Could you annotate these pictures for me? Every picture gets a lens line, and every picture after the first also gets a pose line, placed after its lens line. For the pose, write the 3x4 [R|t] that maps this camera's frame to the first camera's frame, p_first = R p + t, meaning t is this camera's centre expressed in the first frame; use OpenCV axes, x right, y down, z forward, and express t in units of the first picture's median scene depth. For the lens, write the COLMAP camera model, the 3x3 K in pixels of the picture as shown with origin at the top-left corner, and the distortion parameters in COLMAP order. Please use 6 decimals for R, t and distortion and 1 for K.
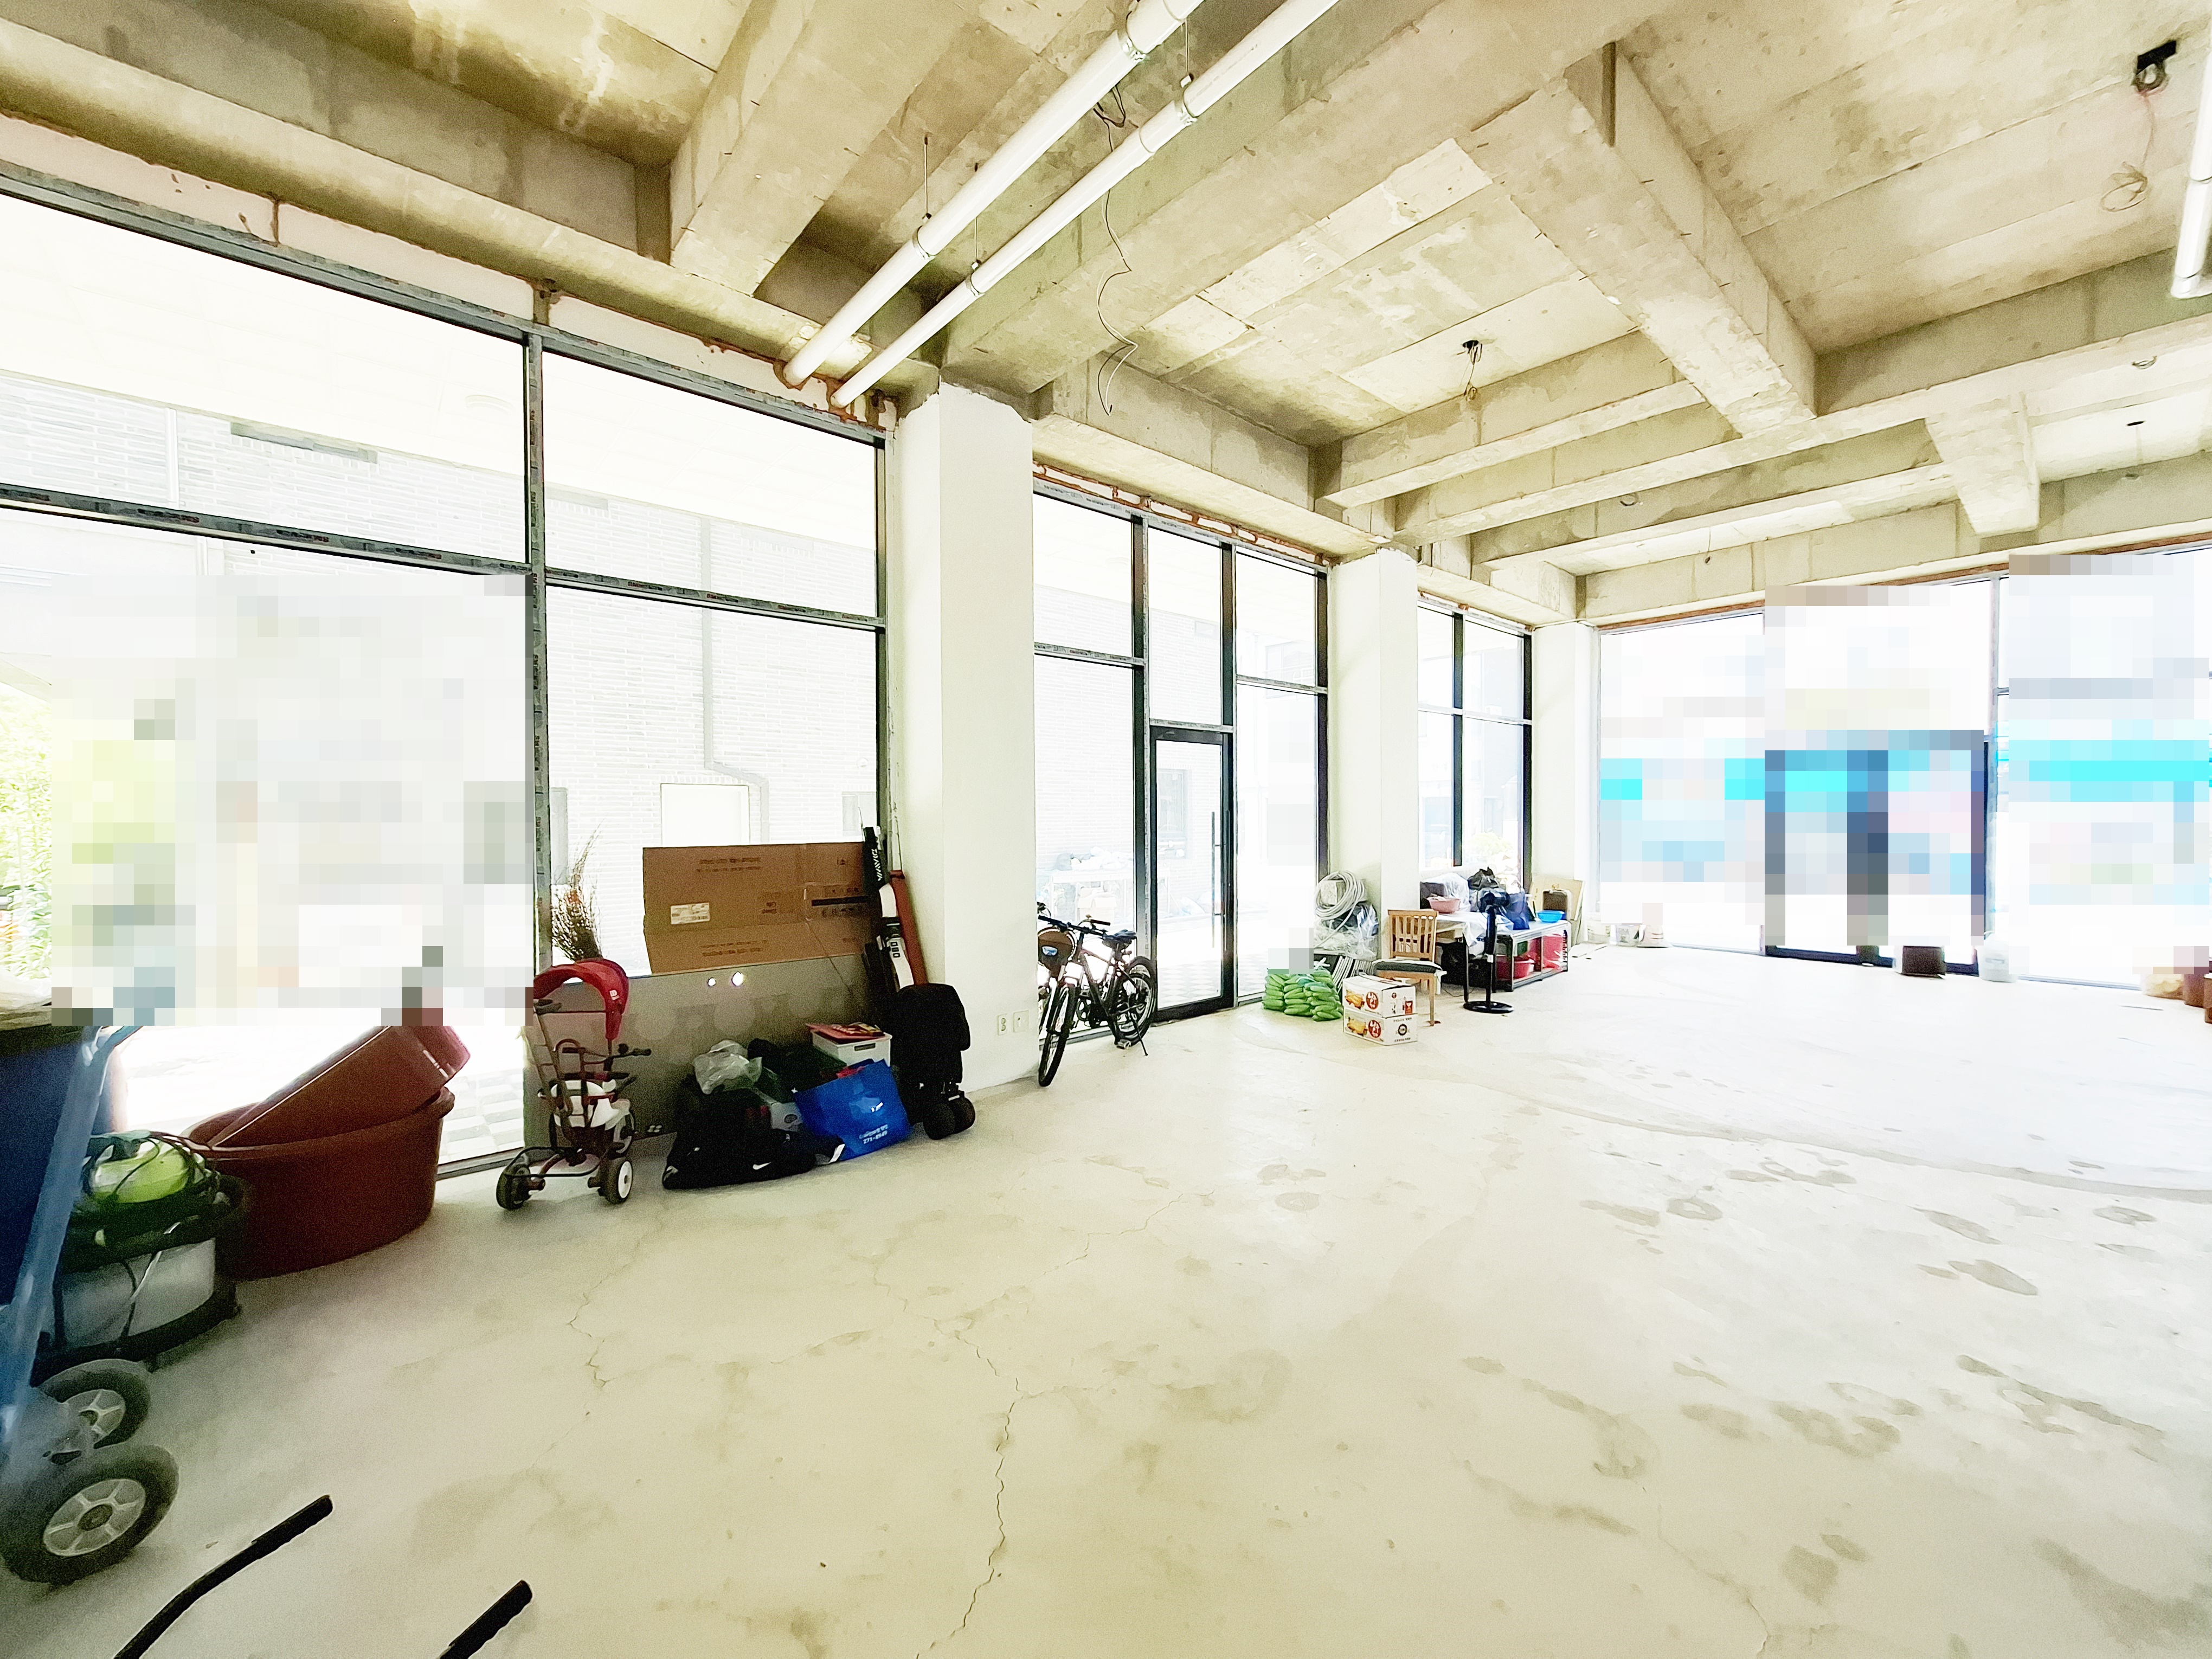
lens RADIAL K [[868.7, 0, 1100.5], [0, 868.7, 832.7], [0, 0, 1]] dist [-0.000909, -0.000067]
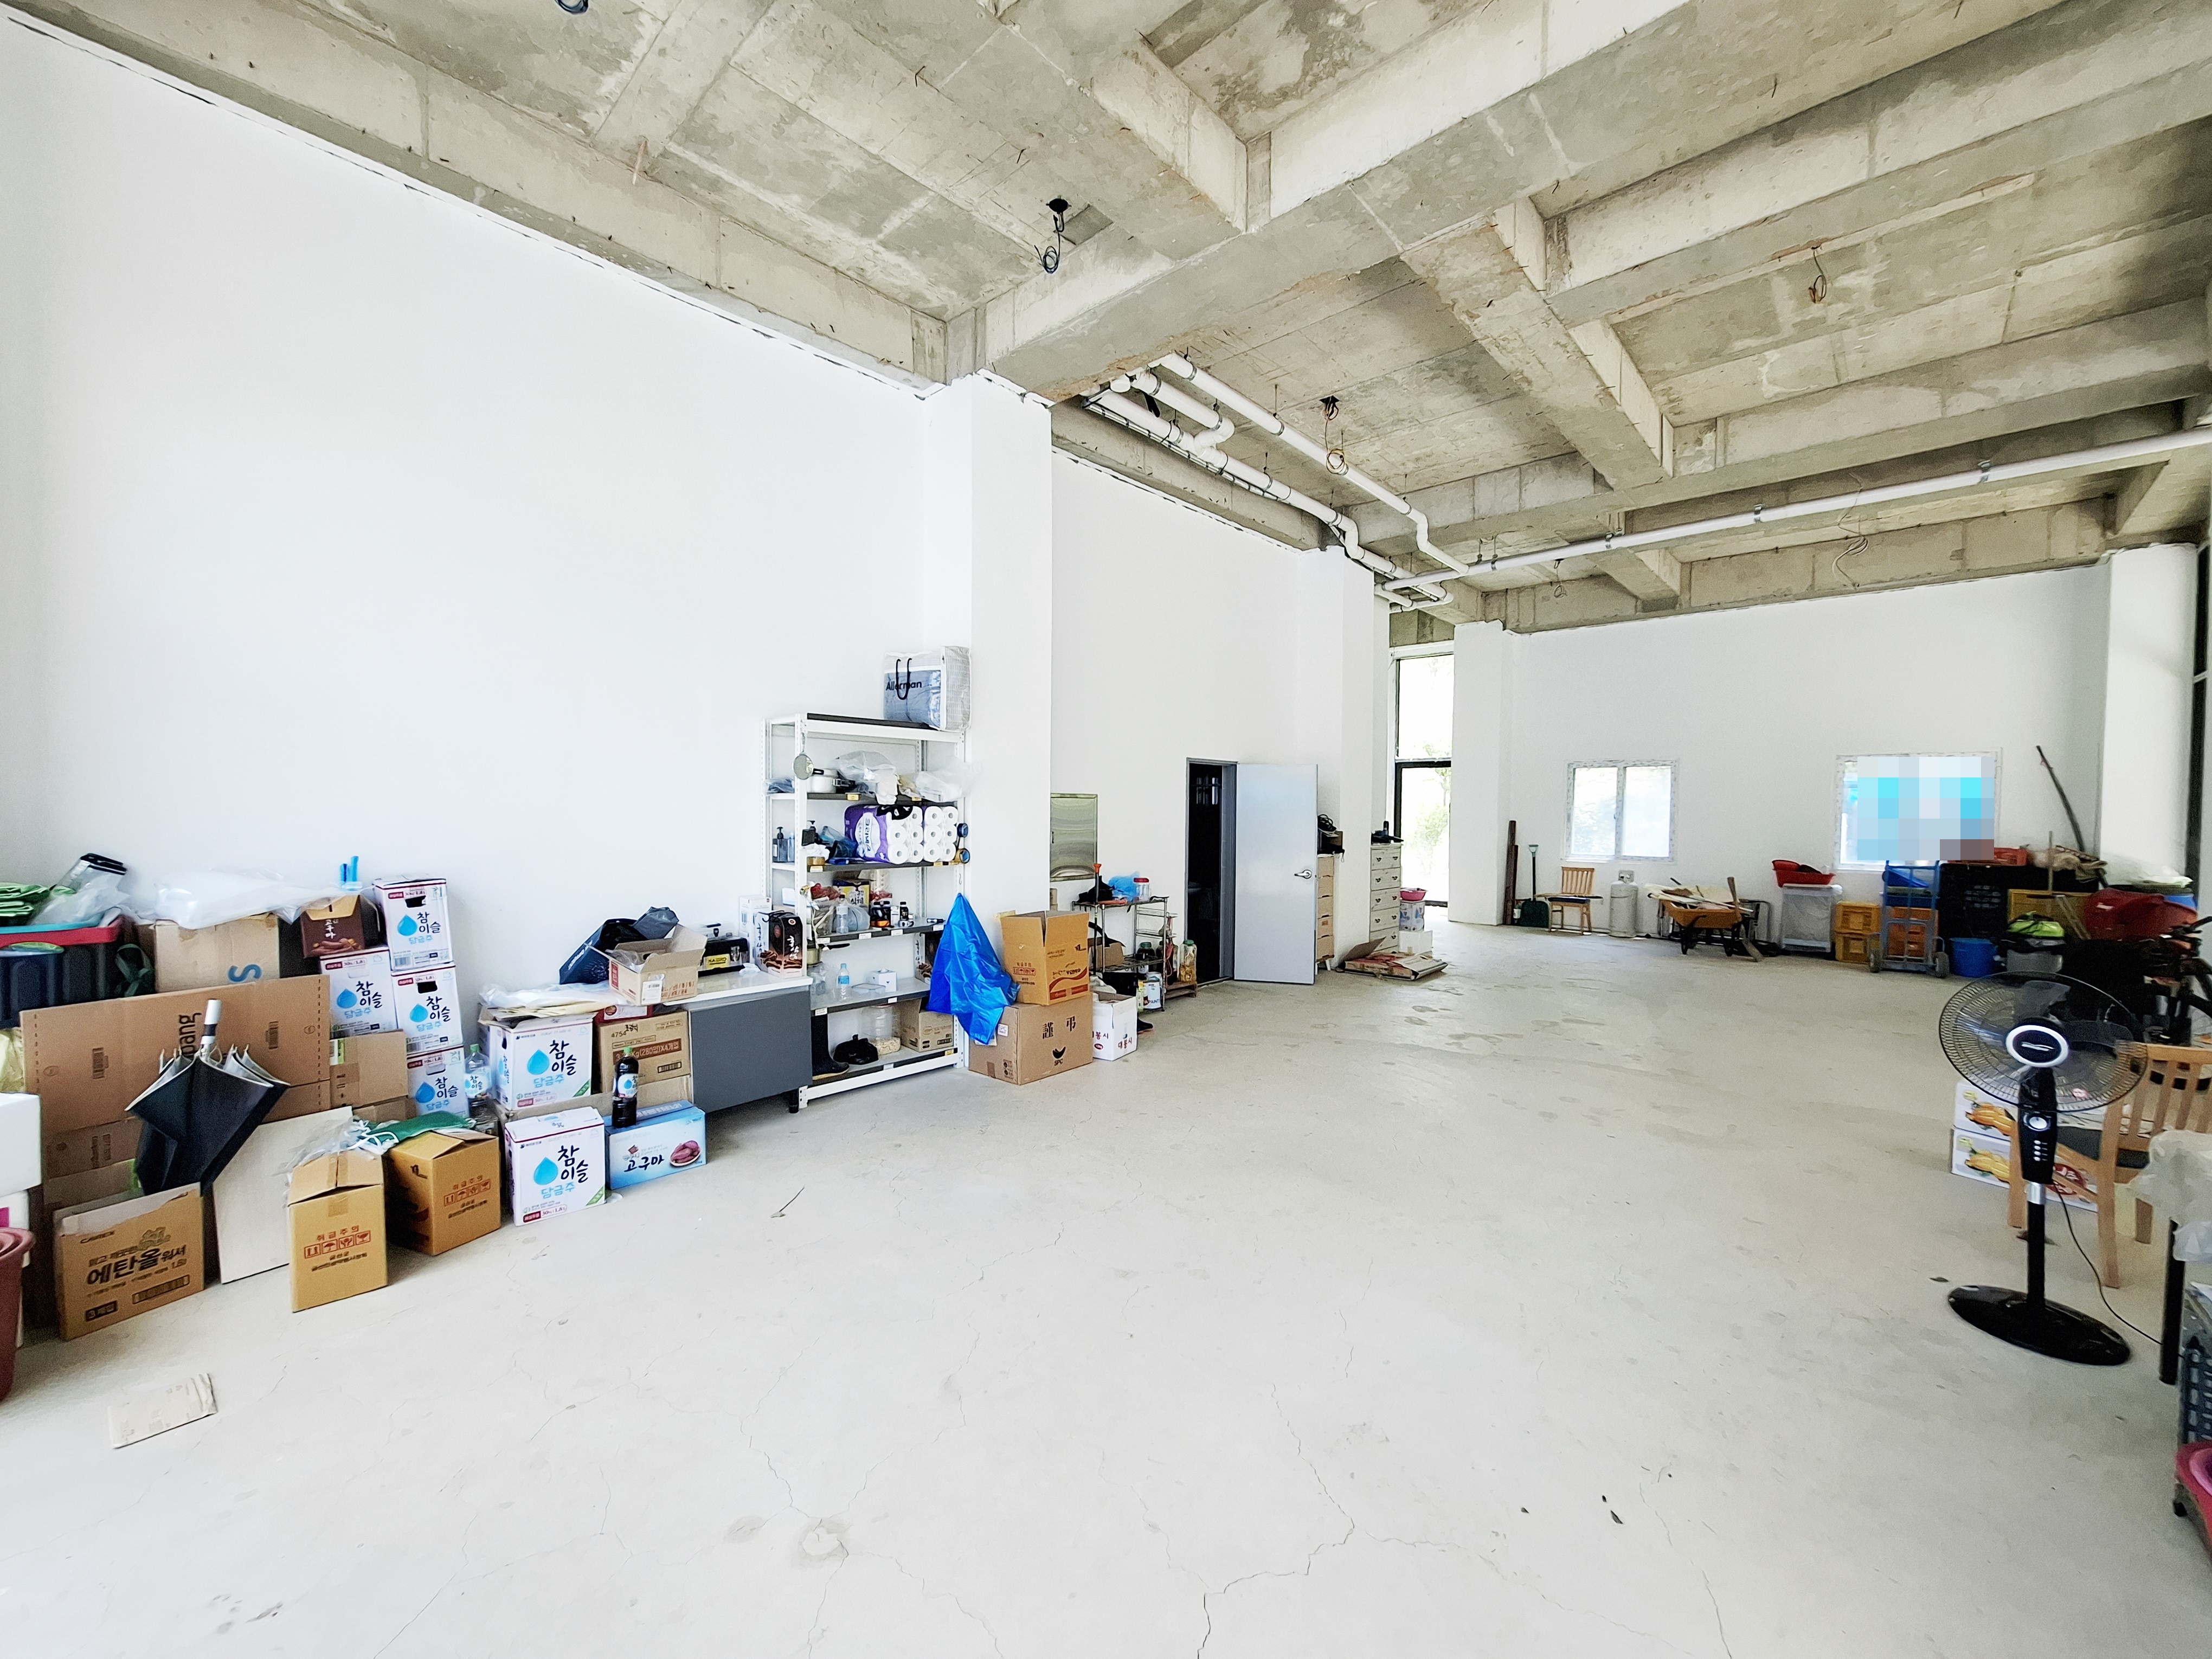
lens RADIAL K [[874.6, 0, 1107.4], [0, 874.6, 835.6], [0, 0, 1]] dist [-0.001648, 0.000075]
pose [[-0.993830, 0.001910, -0.110900, 0.965278], [-0.003547, 0.998793, 0.048988, -0.025301], [0.110860, 0.049079, -0.992623, 1.447770]]
